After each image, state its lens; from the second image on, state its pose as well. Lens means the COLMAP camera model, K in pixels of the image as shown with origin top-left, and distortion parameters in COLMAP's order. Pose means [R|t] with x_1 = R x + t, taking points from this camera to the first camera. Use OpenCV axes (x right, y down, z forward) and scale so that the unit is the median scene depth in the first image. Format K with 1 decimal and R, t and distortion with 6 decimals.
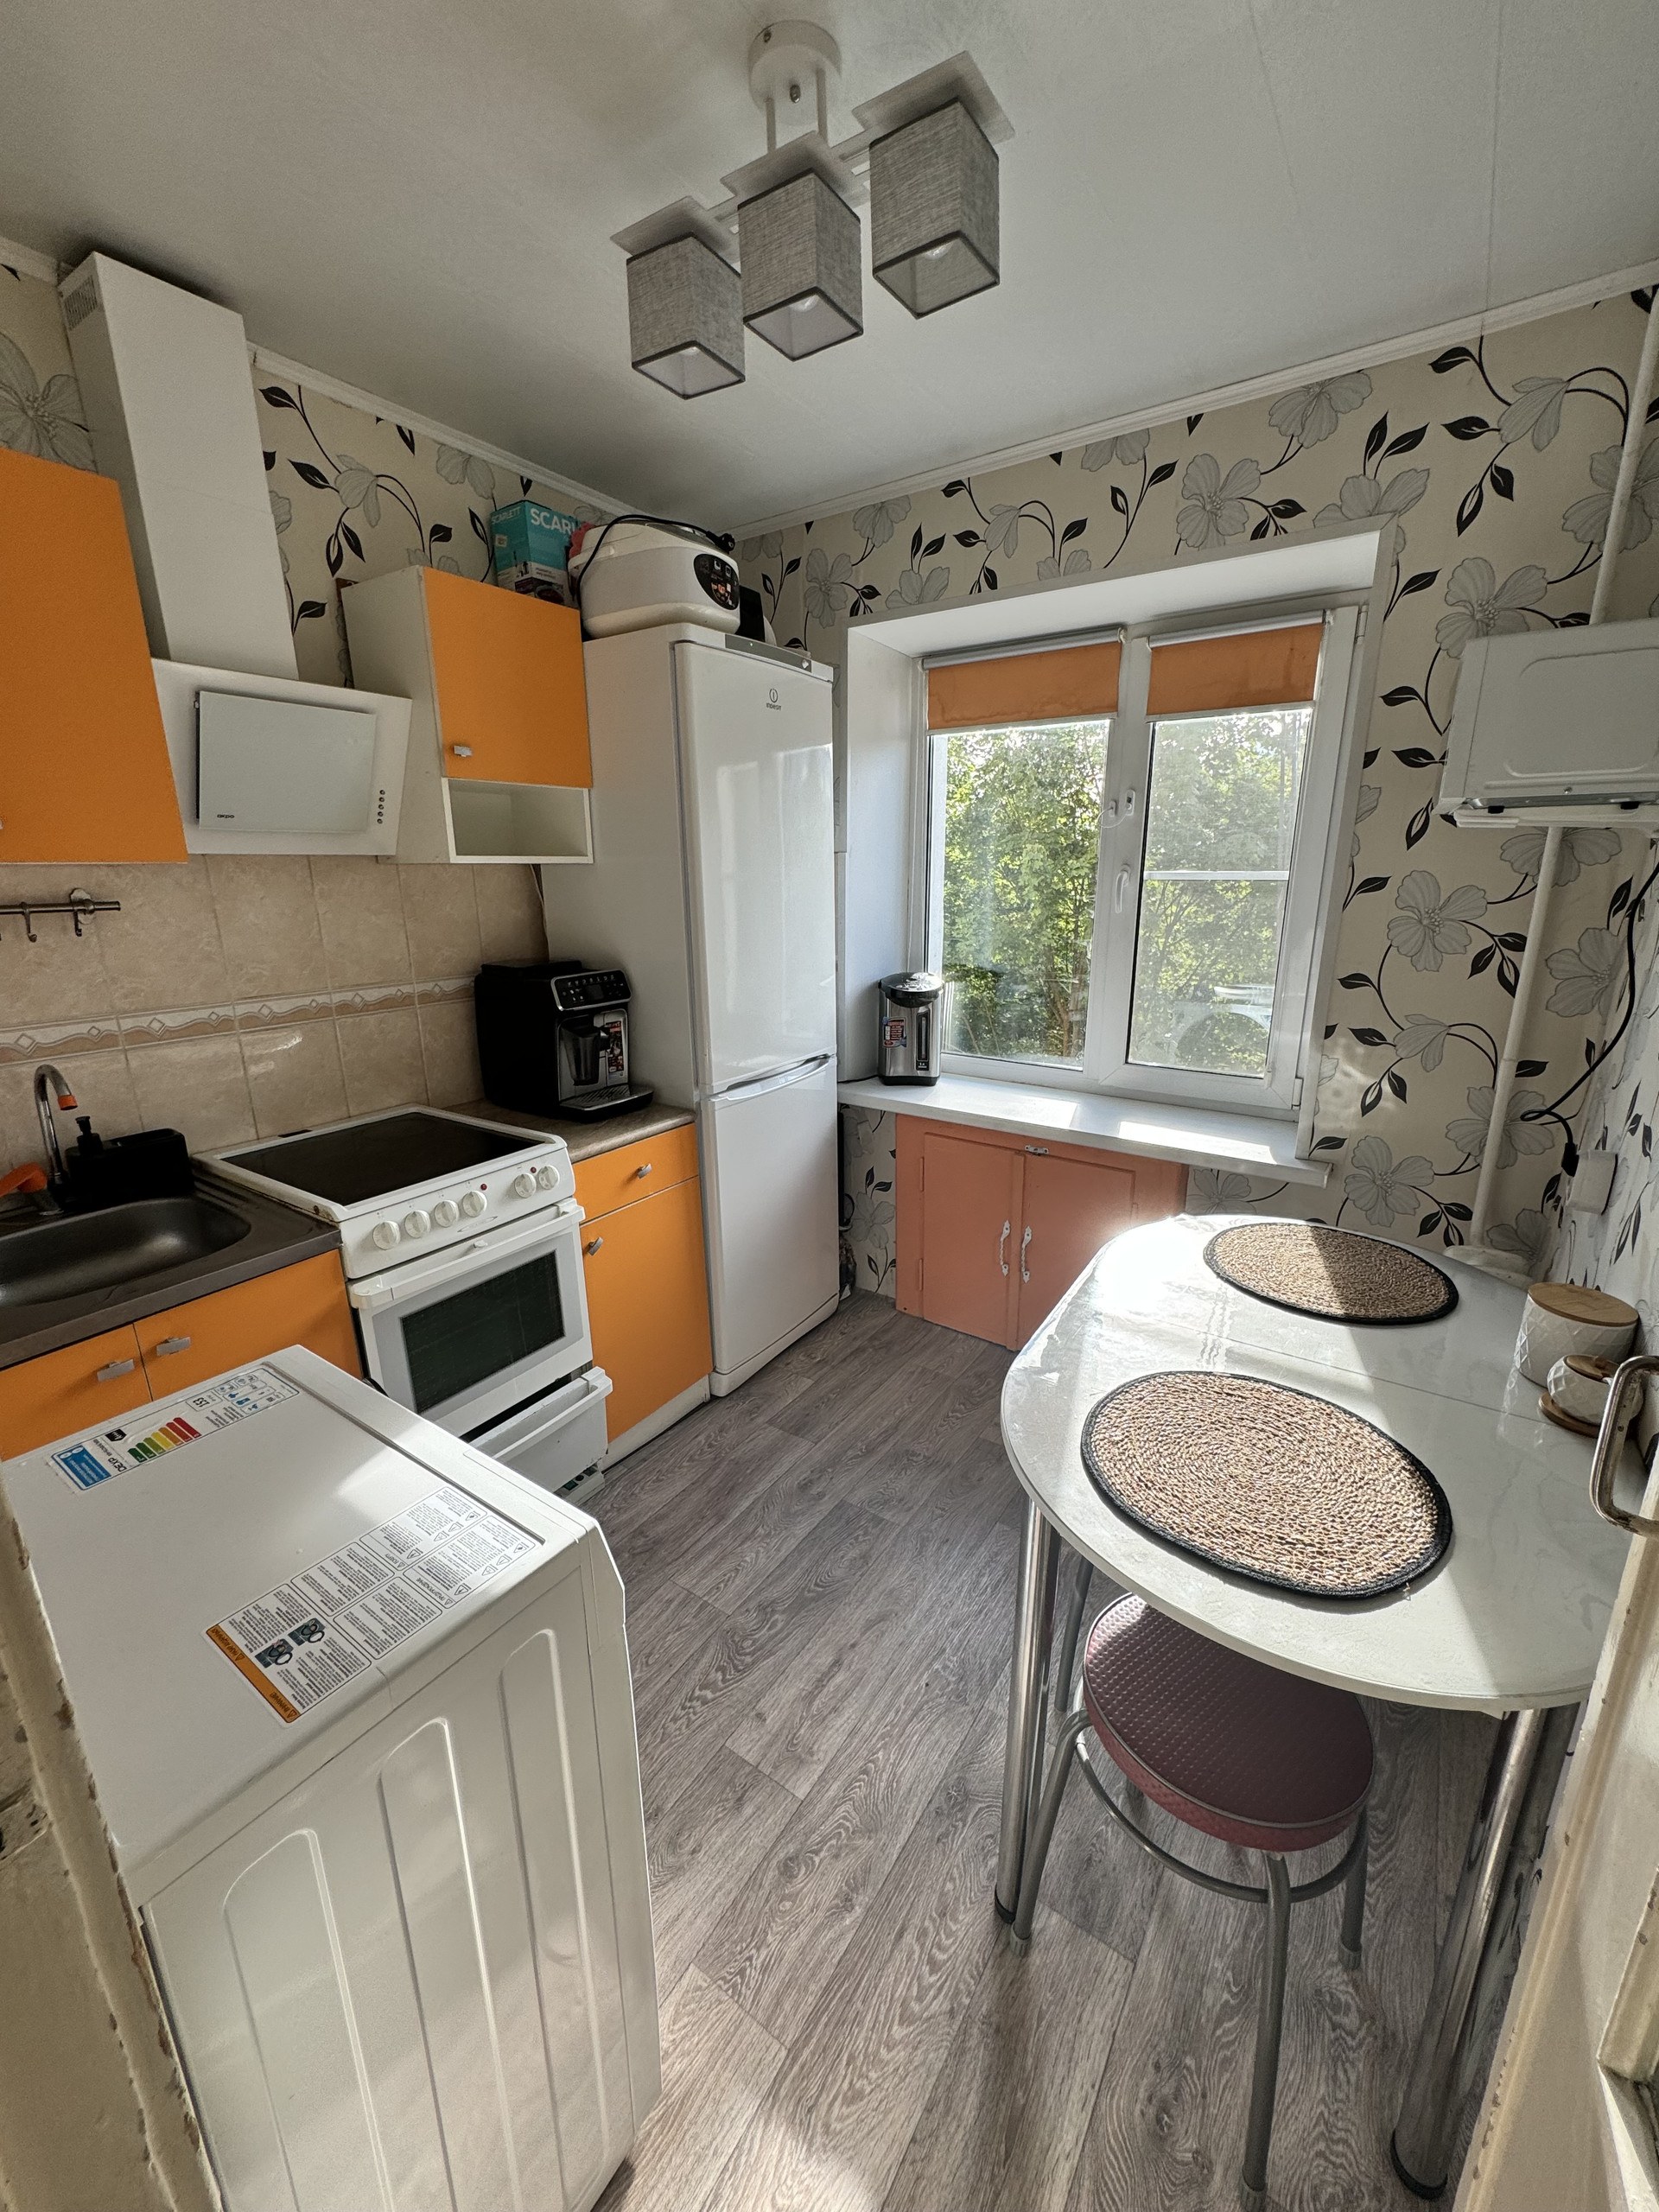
lens RADIAL K [[881.4, 0, 831.6], [0, 881.4, 1103.9], [0, 0, 1]] dist [-0.002730, 0.000164]
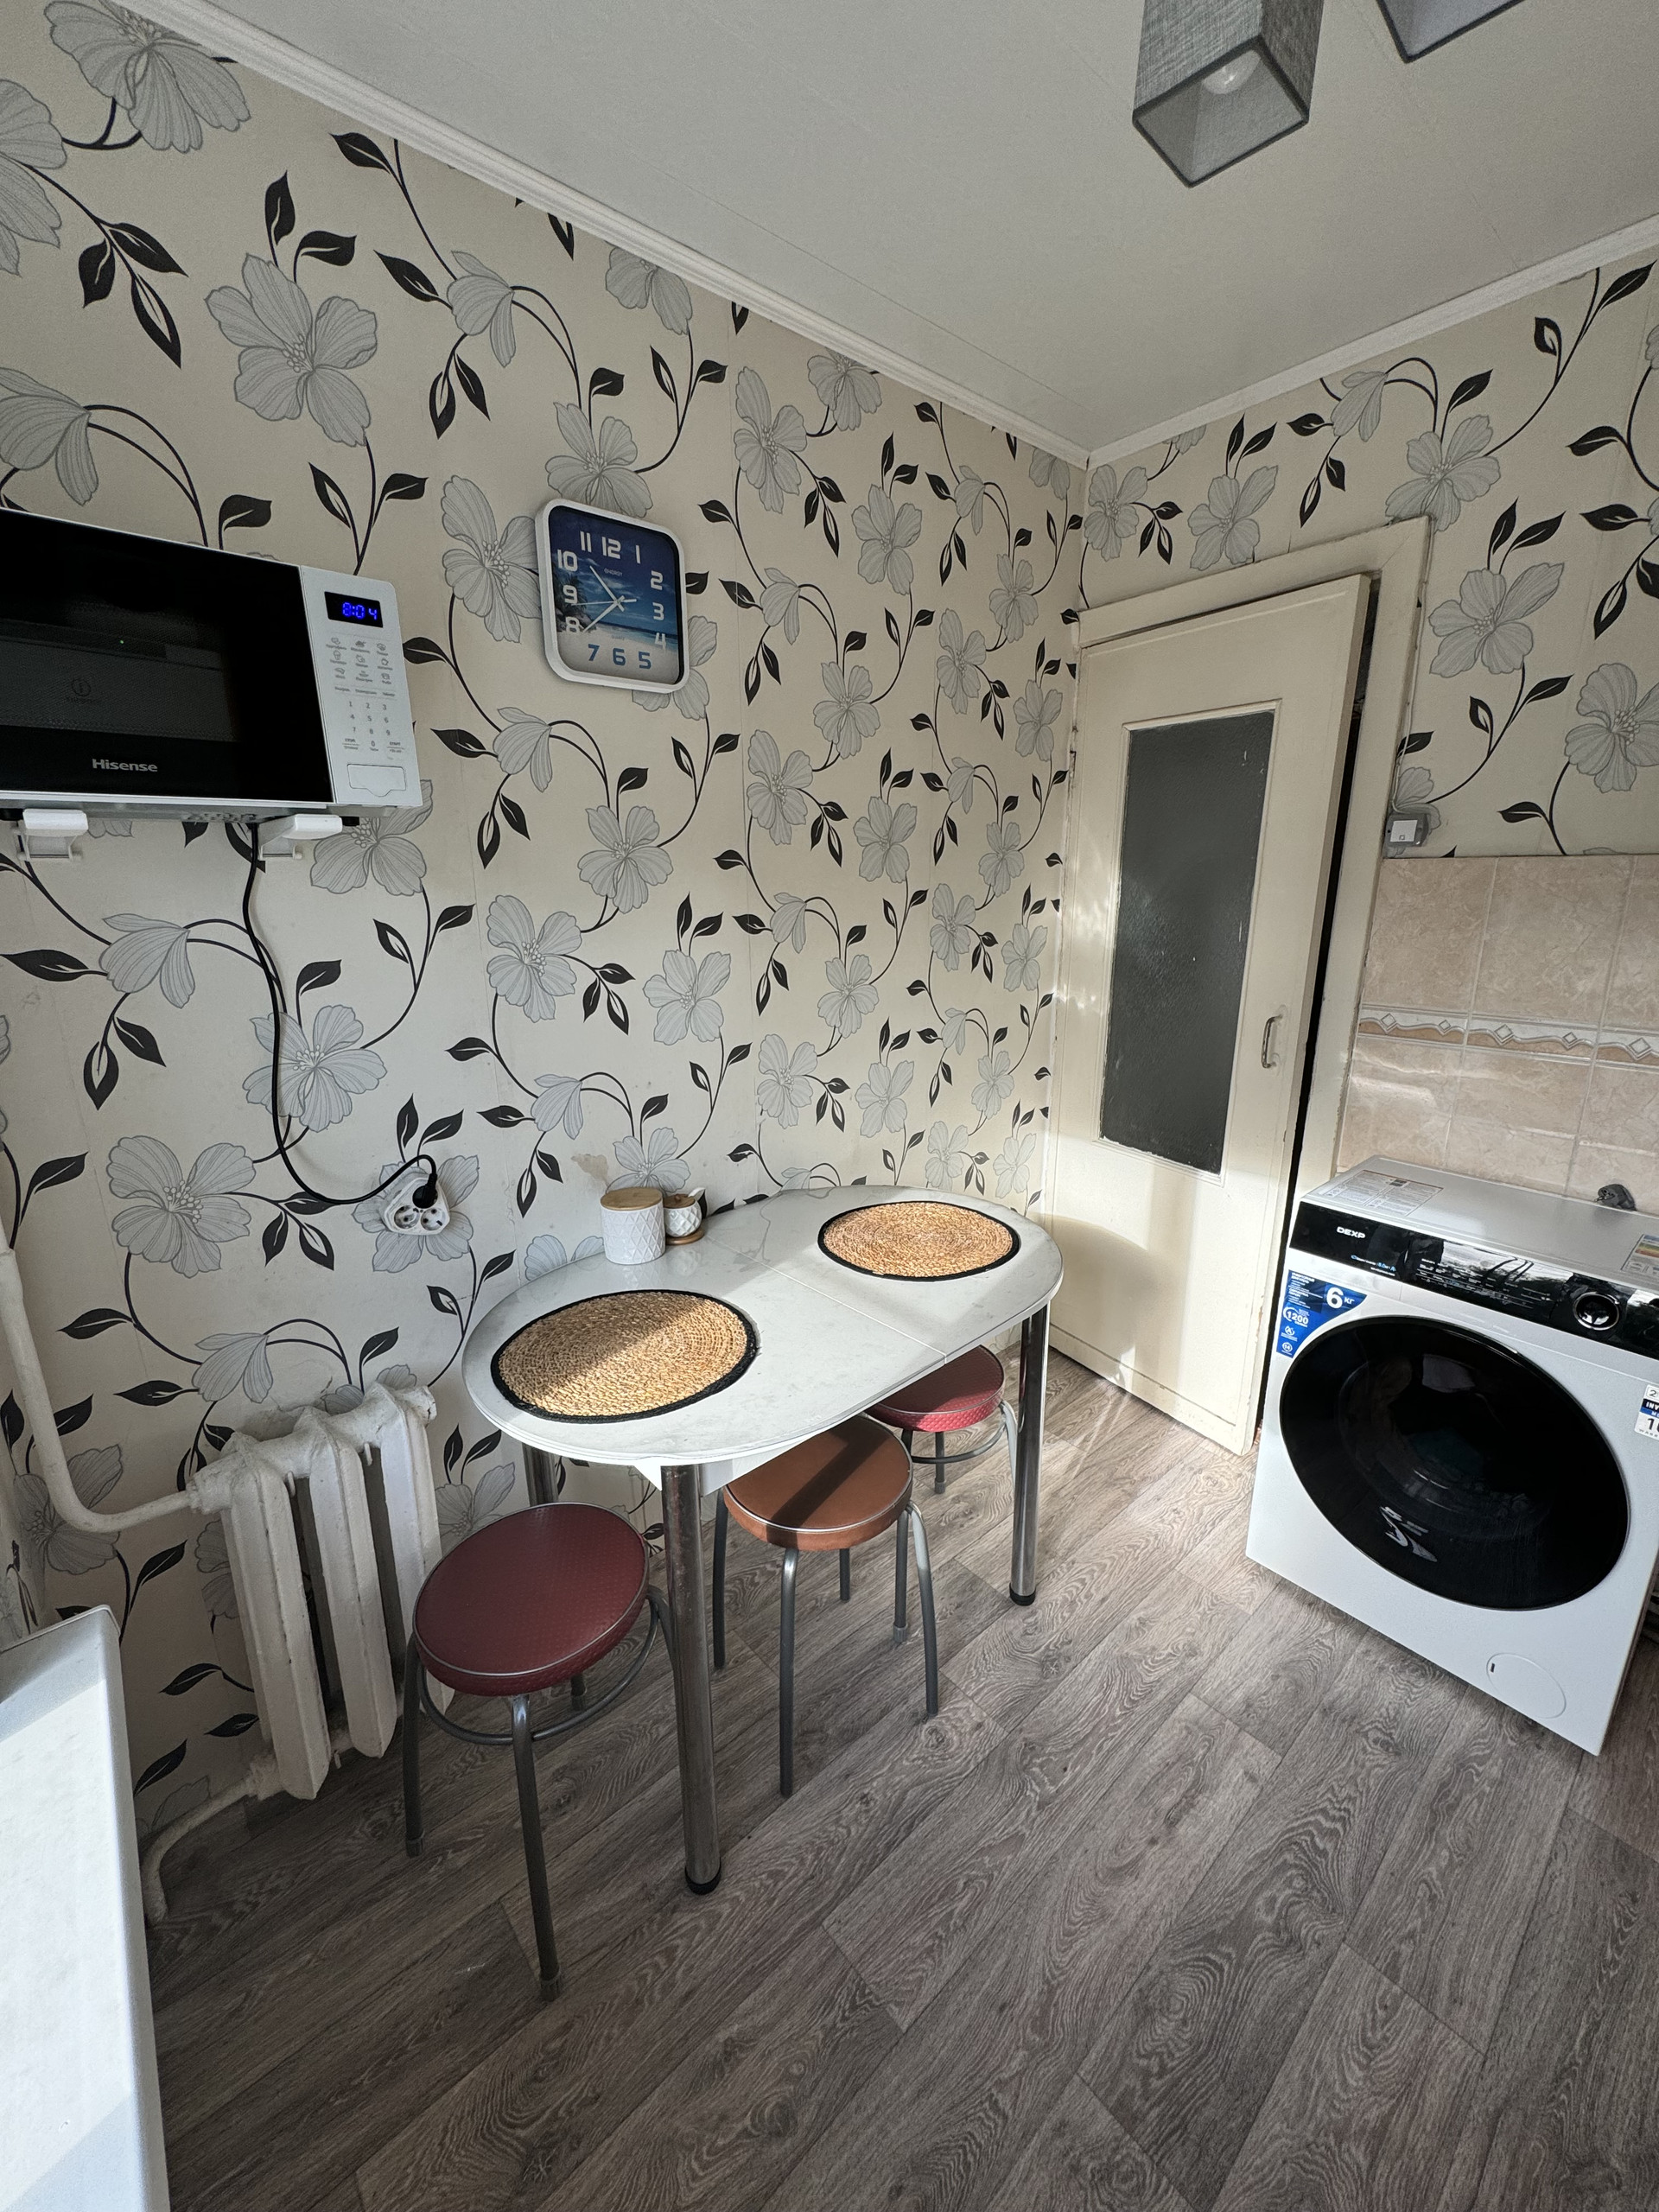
lens RADIAL K [[881.4, 0, 831.6], [0, 881.4, 1103.9], [0, 0, 1]] dist [-0.002730, 0.000164]
pose [[-0.968030, -0.057958, 0.244045, 0.175537], [0.068144, 0.875580, 0.478243, -0.442186], [-0.241399, 0.479584, -0.843638, 1.645780]]
